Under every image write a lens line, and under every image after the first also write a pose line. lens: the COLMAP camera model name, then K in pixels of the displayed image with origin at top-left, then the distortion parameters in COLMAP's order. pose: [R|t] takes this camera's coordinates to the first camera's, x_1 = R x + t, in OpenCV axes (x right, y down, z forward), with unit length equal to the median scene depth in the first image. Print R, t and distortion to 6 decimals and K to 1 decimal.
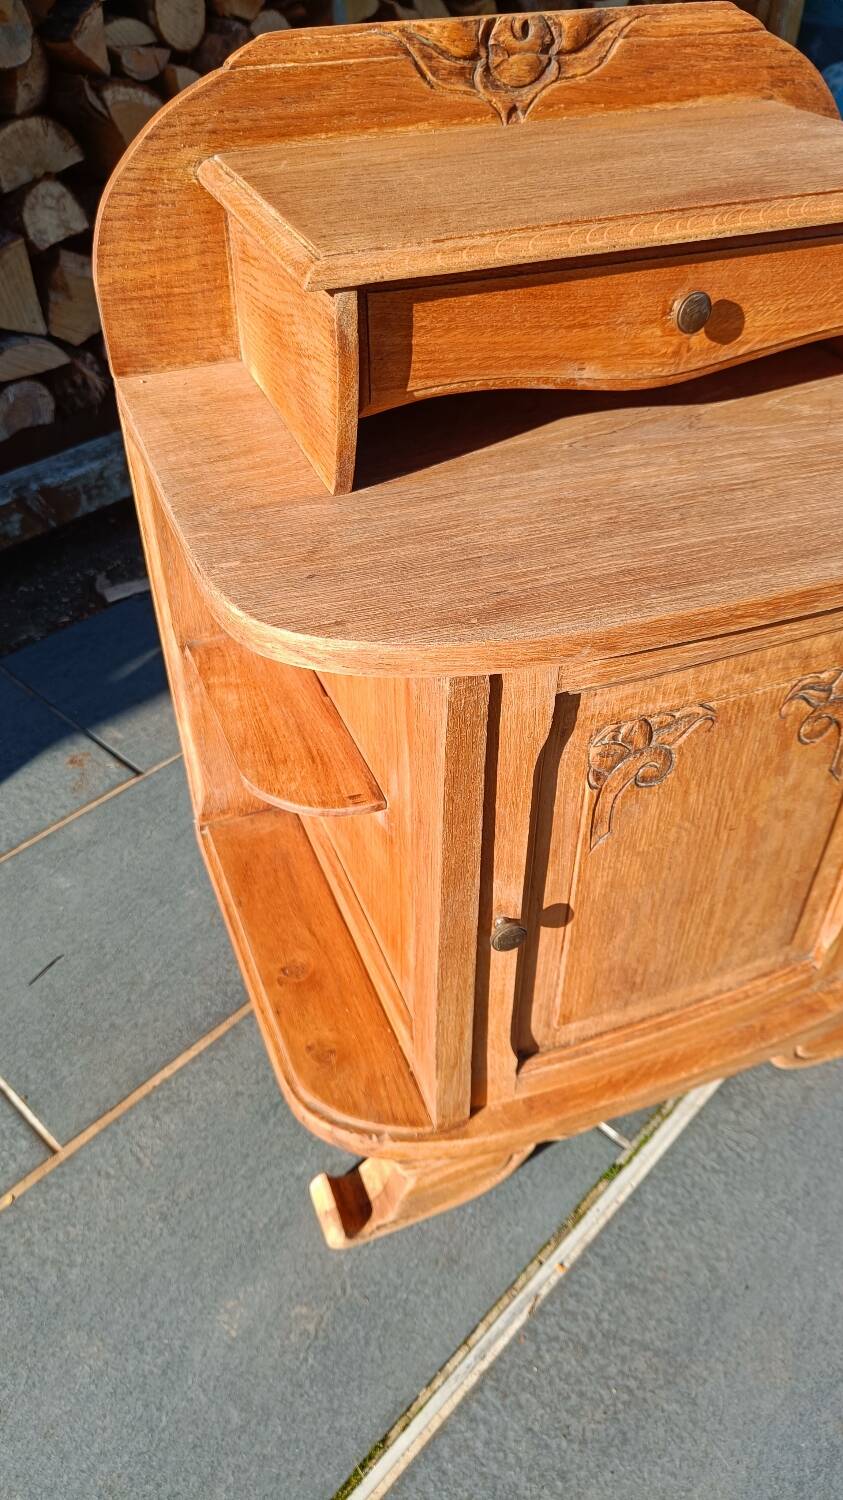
lens RADIAL K [[1067.1, 0, 412.1], [0, 1067.1, 749.3], [0, 0, 1]] dist [-0.003580, 0.000175]
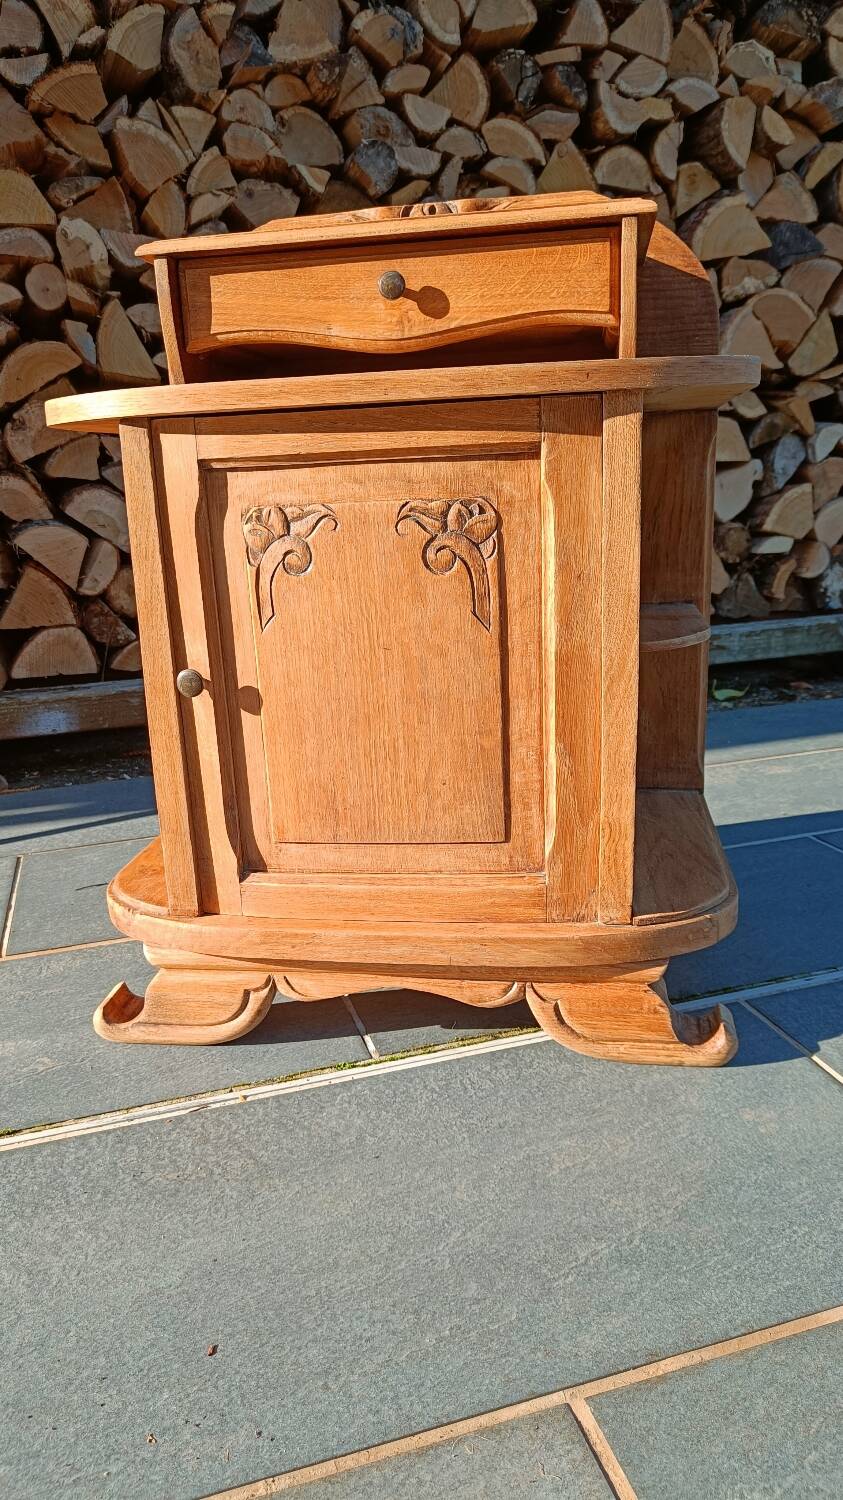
lens RADIAL K [[1053.3, 0, 426.9], [0, 1053.3, 759.7], [0, 0, 1]] dist [-0.000219, -0.009271]
pose [[0.870104, 0.097830, -0.483061, 0.934550], [-0.288510, 0.895732, -0.338270, 0.584540], [0.399600, 0.433698, 0.807605, 0.089362]]
